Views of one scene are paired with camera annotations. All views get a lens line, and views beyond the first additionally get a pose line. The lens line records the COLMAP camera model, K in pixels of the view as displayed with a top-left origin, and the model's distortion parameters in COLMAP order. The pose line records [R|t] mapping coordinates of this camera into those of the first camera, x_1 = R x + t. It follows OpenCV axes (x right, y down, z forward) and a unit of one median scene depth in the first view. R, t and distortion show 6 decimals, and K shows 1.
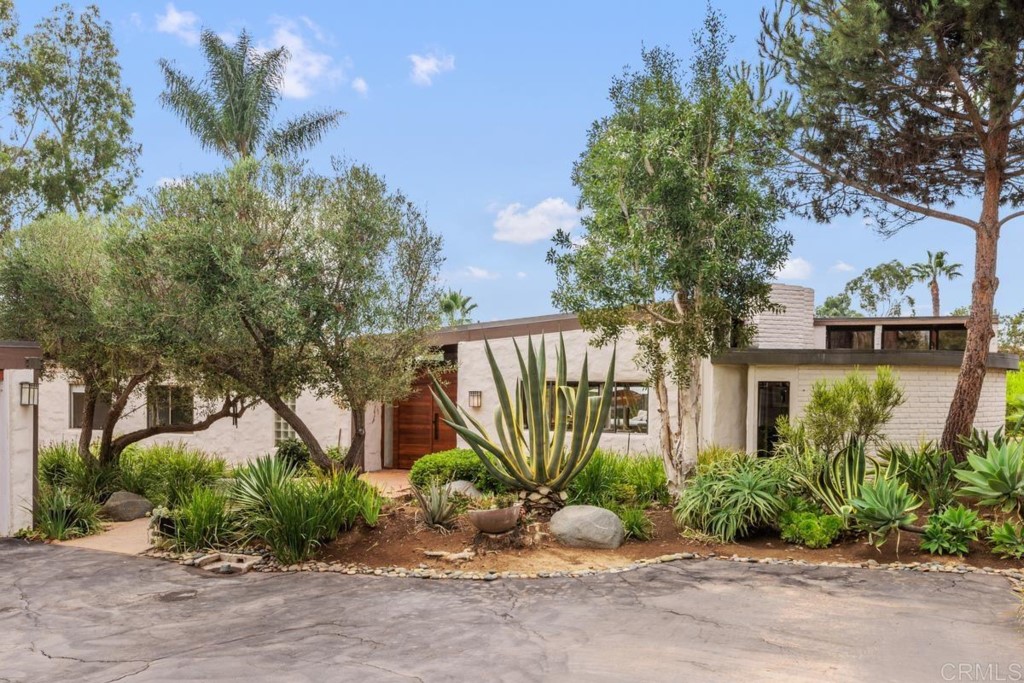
lens RADIAL K [[847.6, 0, 510.4], [0, 847.6, 405.8], [0, 0, 1]] dist [0.013859, -0.048784]
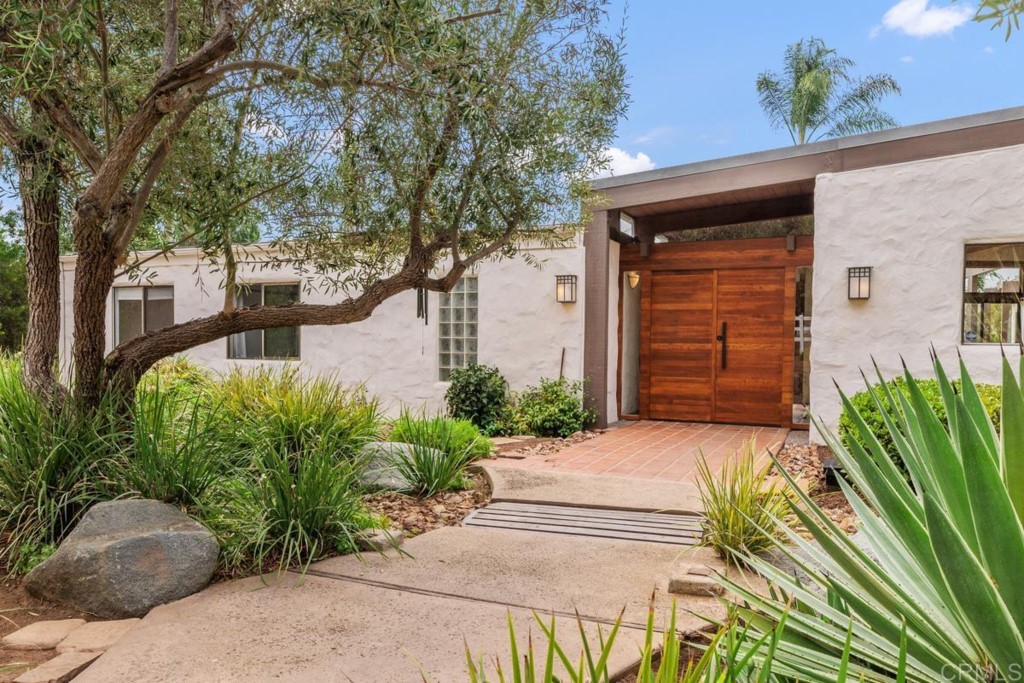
lens RADIAL K [[745.1, 0, 508.6], [0, 745.1, 353.5], [0, 0, 1]] dist [0.000632, -0.001276]
pose [[0.998616, -0.002018, -0.052549, -0.299569], [0.001583, 0.999964, -0.008306, 0.049514], [0.052564, 0.008212, 0.998584, 0.727580]]
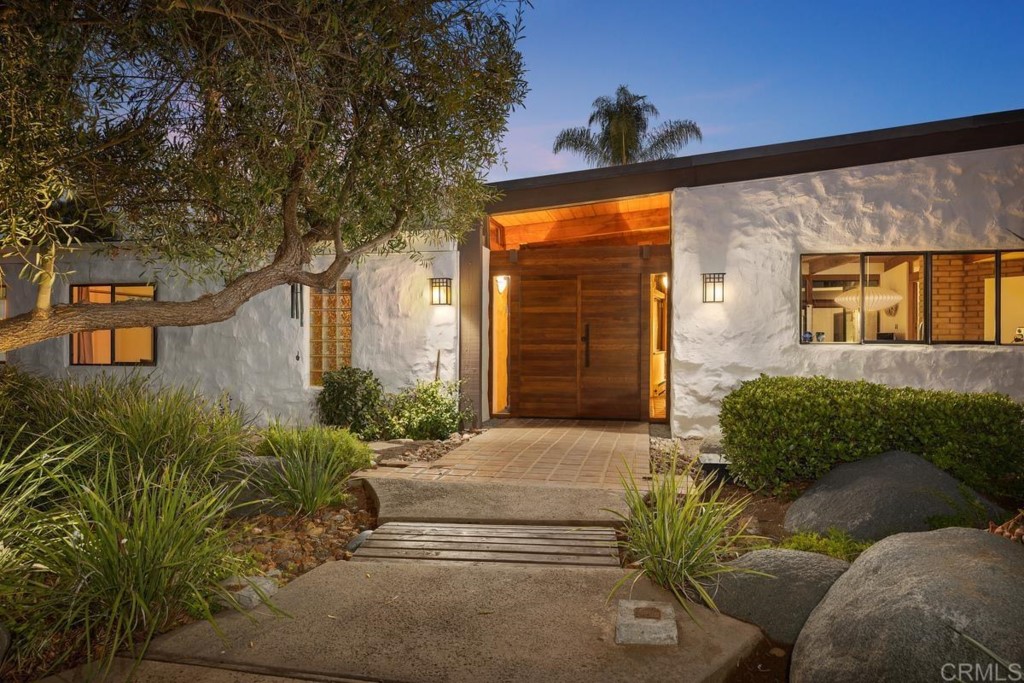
lens RADIAL K [[649.7, 0, 512.0], [0, 649.7, 341.5], [0, 0, 1]] dist [0.001697, 0.000297]
pose [[0.986195, -0.009461, 0.165317, -0.318026], [0.013810, 0.999588, -0.025178, 0.047100], [-0.165011, 0.027113, 0.985919, 0.806344]]
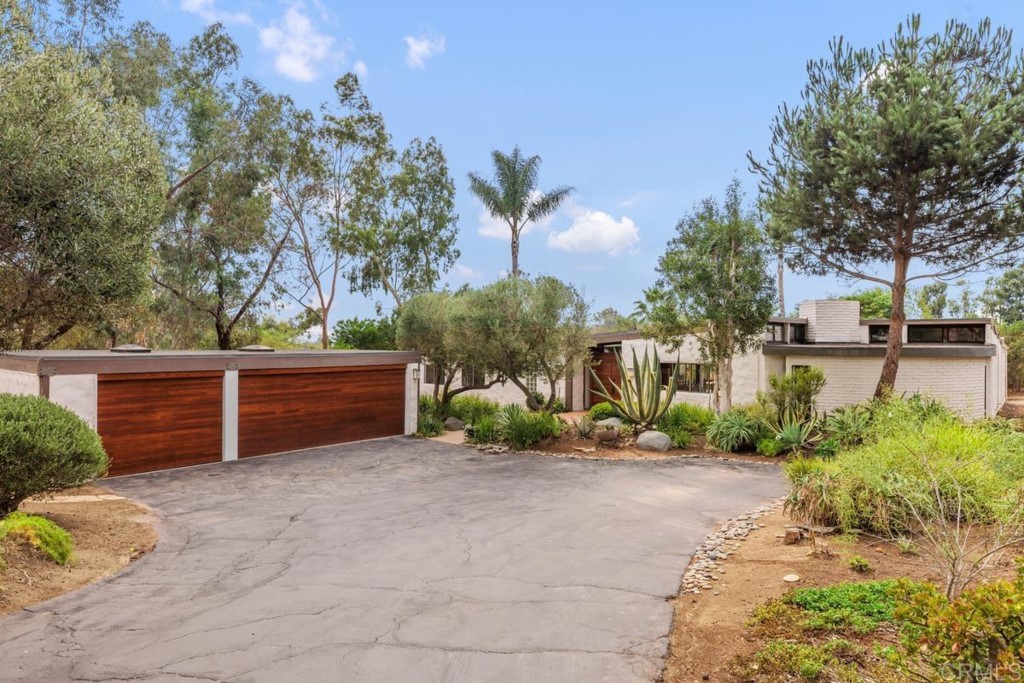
lens RADIAL K [[649.7, 0, 512.0], [0, 649.7, 341.5], [0, 0, 1]] dist [0.001697, 0.000297]
pose [[0.947726, -0.004091, -0.319060, 0.213925], [-0.004304, 0.999663, -0.025600, -0.049775], [0.319057, 0.025635, 0.947389, -0.518441]]
